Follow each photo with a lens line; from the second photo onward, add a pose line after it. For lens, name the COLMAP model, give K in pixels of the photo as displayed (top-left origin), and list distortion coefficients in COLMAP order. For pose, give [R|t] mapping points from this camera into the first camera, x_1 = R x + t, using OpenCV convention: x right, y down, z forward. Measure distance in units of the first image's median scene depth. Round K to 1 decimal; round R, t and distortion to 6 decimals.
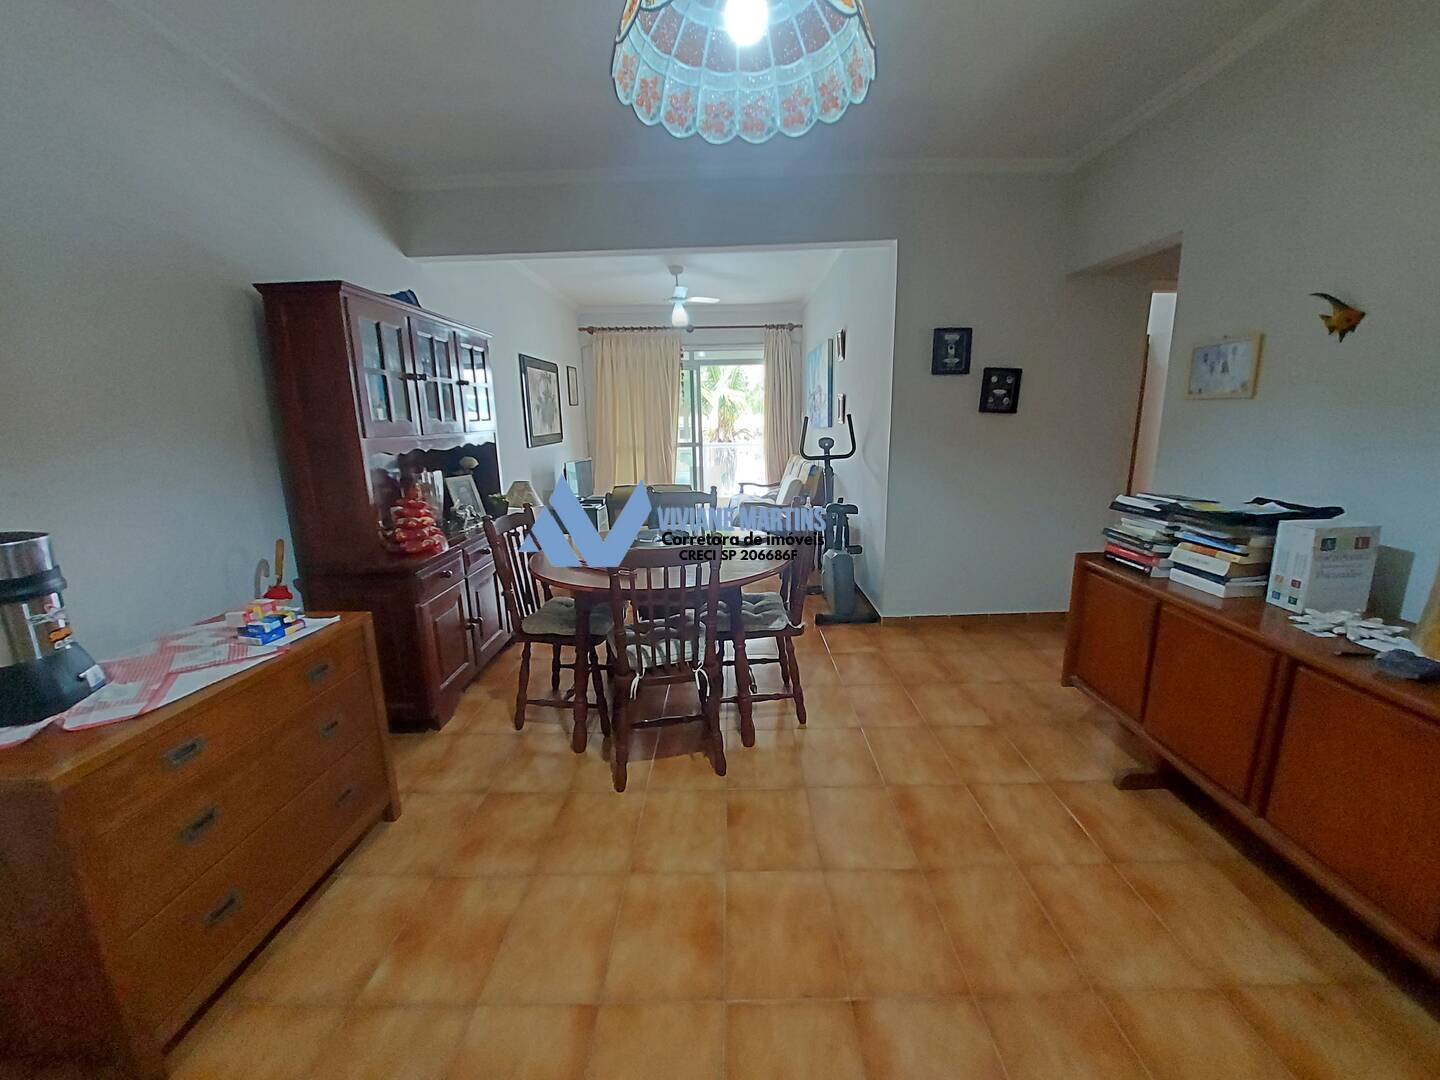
lens RADIAL K [[571.5, 0, 728.0], [0, 571.5, 537.1], [0, 0, 1]] dist [-0.003712, -0.002467]
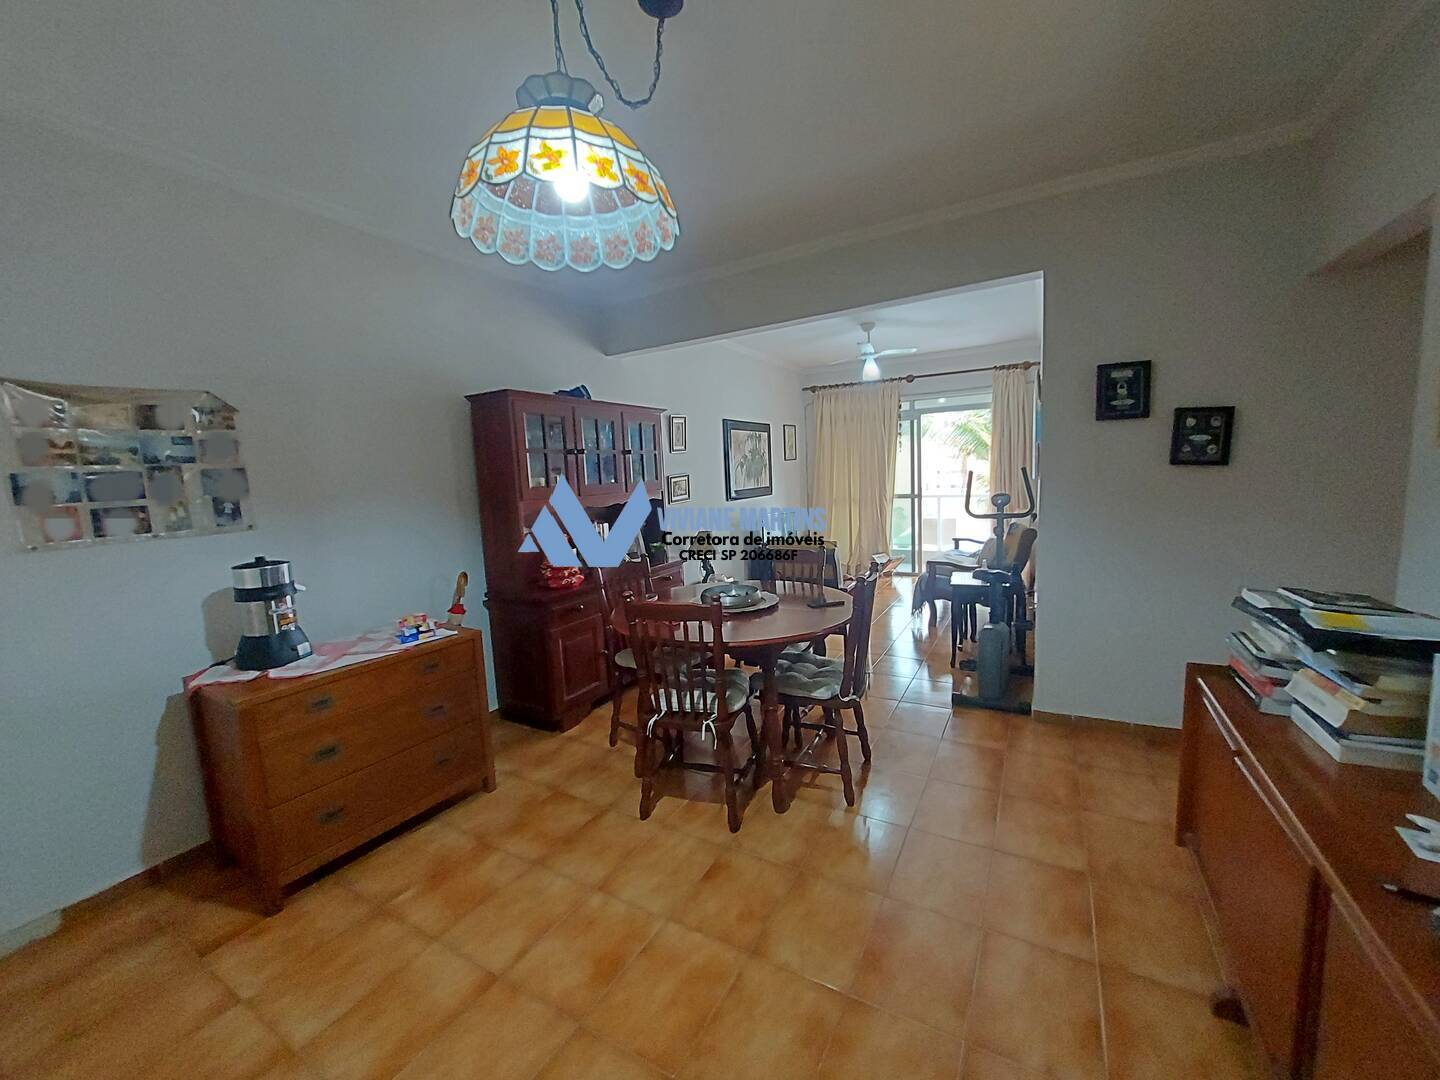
lens RADIAL K [[571.5, 0, 725.1], [0, 571.5, 542.9], [0, 0, 1]] dist [-0.003712, -0.002467]
pose [[0.872246, 0.042603, -0.487209, 0.468205], [-0.075752, 0.995945, -0.048530, -0.047280], [0.483166, 0.079237, 0.871936, 0.068515]]
